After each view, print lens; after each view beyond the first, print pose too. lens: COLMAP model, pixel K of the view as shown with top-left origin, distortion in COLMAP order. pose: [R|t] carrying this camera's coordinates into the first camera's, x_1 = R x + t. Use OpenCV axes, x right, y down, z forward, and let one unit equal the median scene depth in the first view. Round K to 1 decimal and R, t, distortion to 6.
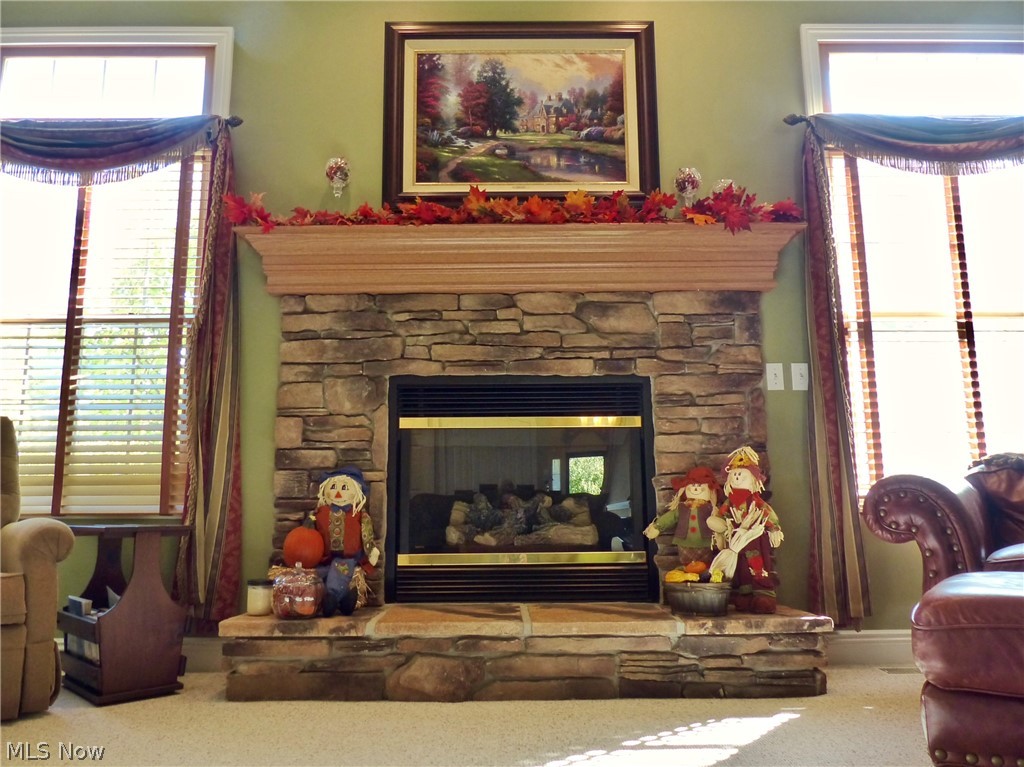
lens RADIAL K [[788.9, 0, 513.4], [0, 788.9, 378.4], [0, 0, 1]] dist [-0.033155, 0.044590]
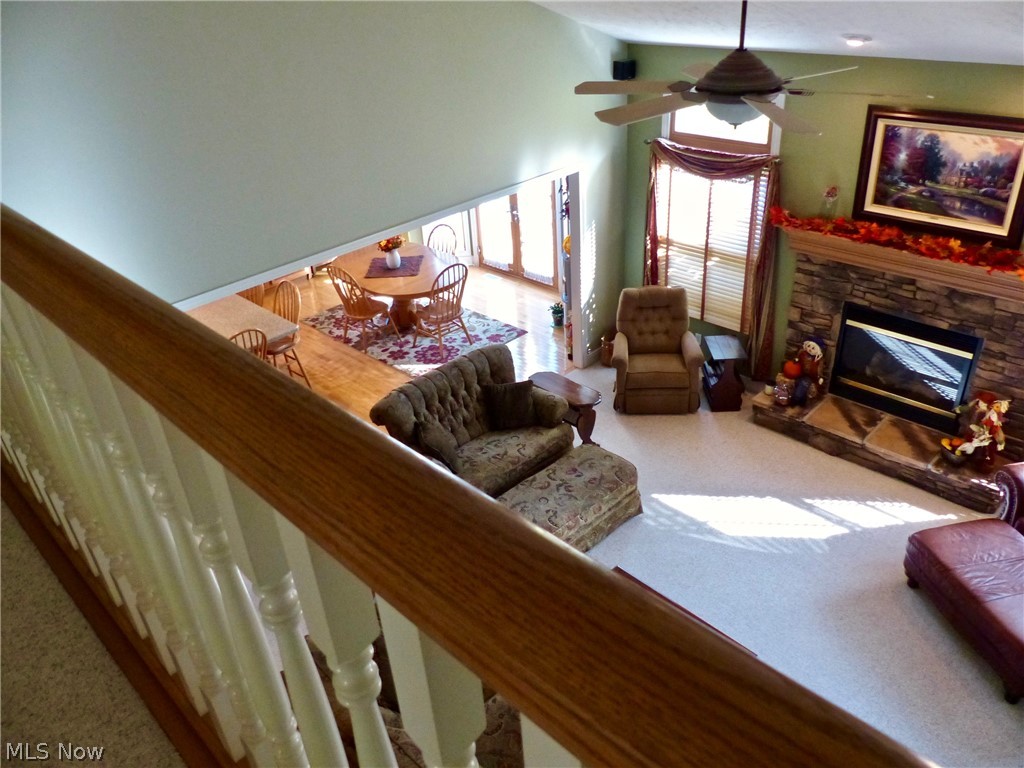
lens RADIAL K [[788.9, 0, 513.4], [0, 788.9, 378.9], [0, 0, 1]] dist [-0.033155, 0.044590]
pose [[0.706157, 0.326452, -0.628309, 0.575535], [0.164734, 0.787274, 0.594191, -1.180008], [0.688626, -0.523095, 0.502161, -0.704748]]
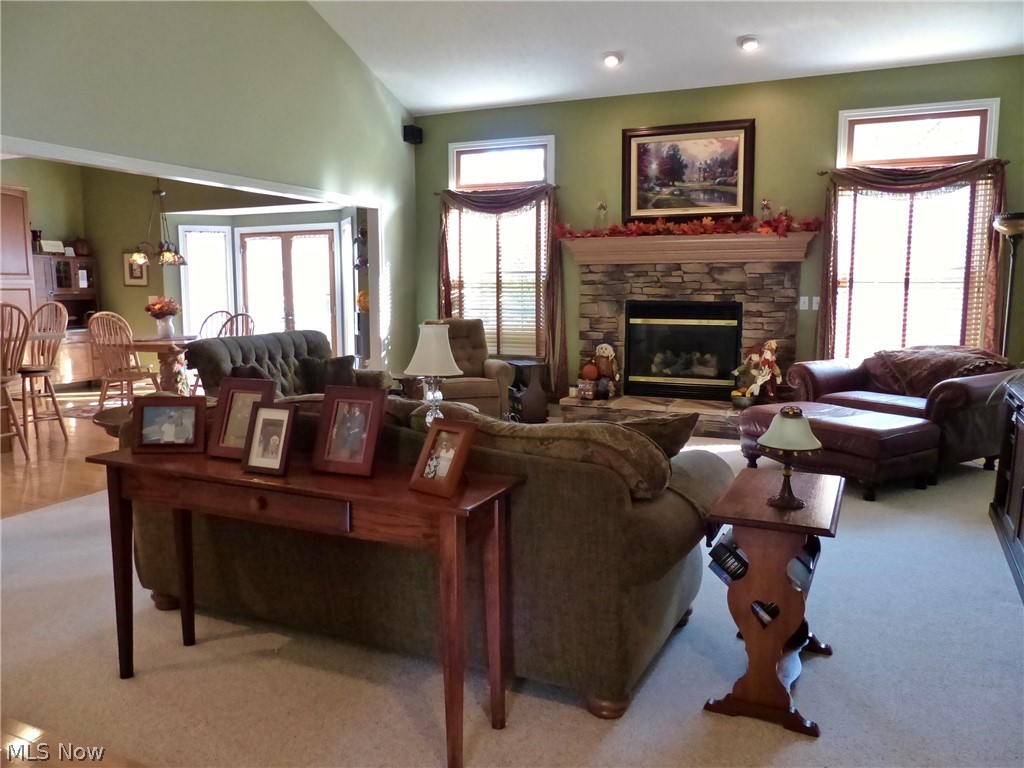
lens RADIAL K [[788.9, 0, 513.4], [0, 788.9, 378.9], [0, 0, 1]] dist [-0.033155, 0.044590]
pose [[0.911531, 0.054553, -0.407597, 0.493290], [0.059701, 0.963106, 0.262416, -0.404686], [0.406875, -0.263534, 0.874644, -1.202575]]
